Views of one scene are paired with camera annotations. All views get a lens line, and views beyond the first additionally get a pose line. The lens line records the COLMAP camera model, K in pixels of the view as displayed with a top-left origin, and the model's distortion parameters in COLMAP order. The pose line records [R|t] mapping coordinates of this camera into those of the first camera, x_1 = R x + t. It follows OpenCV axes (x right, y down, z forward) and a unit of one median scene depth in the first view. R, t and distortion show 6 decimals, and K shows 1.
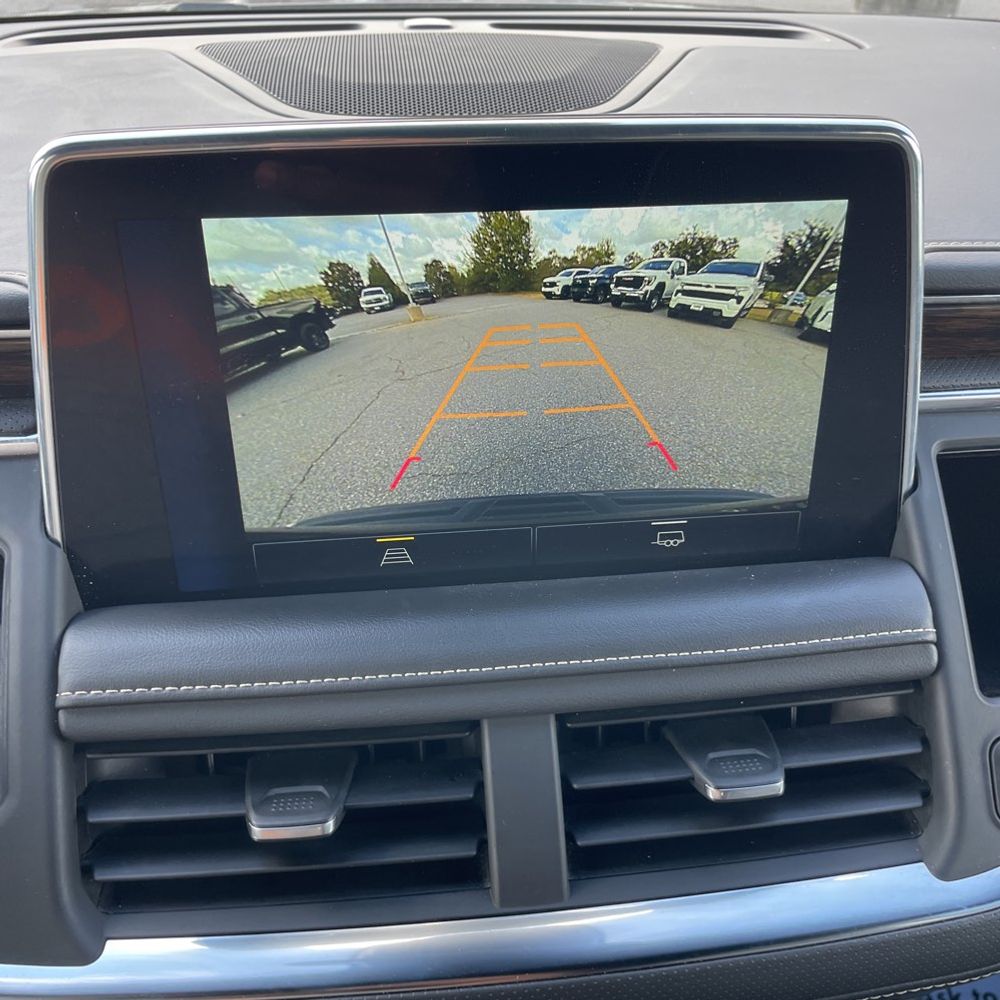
lens RADIAL K [[1024.1, 0, 504.9], [0, 1024.1, 510.5], [0, 0, 1]] dist [0.102253, -0.146872]
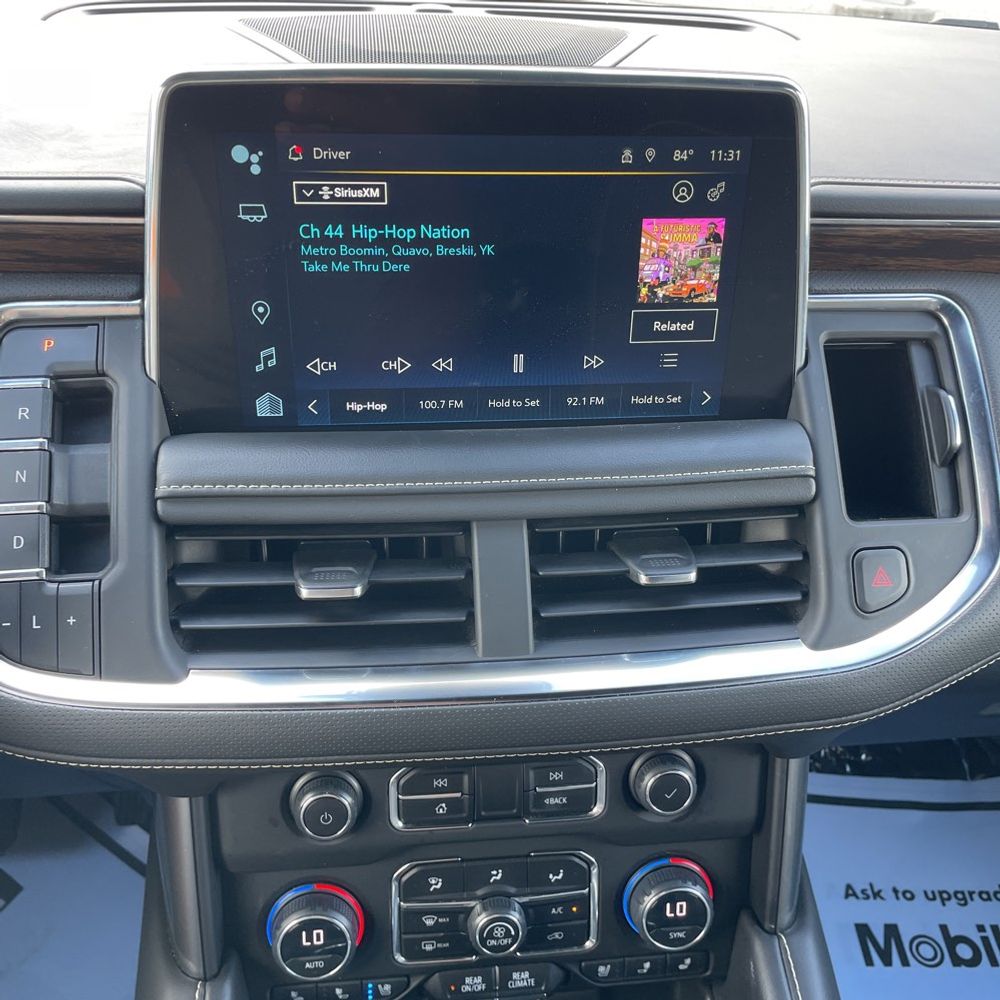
lens RADIAL K [[1024.1, 0, 504.9], [0, 1024.1, 510.5], [0, 0, 1]] dist [0.102253, -0.146872]
pose [[0.999585, 0.024397, 0.015315, -0.000582], [-0.024303, 0.999685, -0.006309, 0.192502], [-0.015464, 0.005934, 0.999863, -0.324056]]
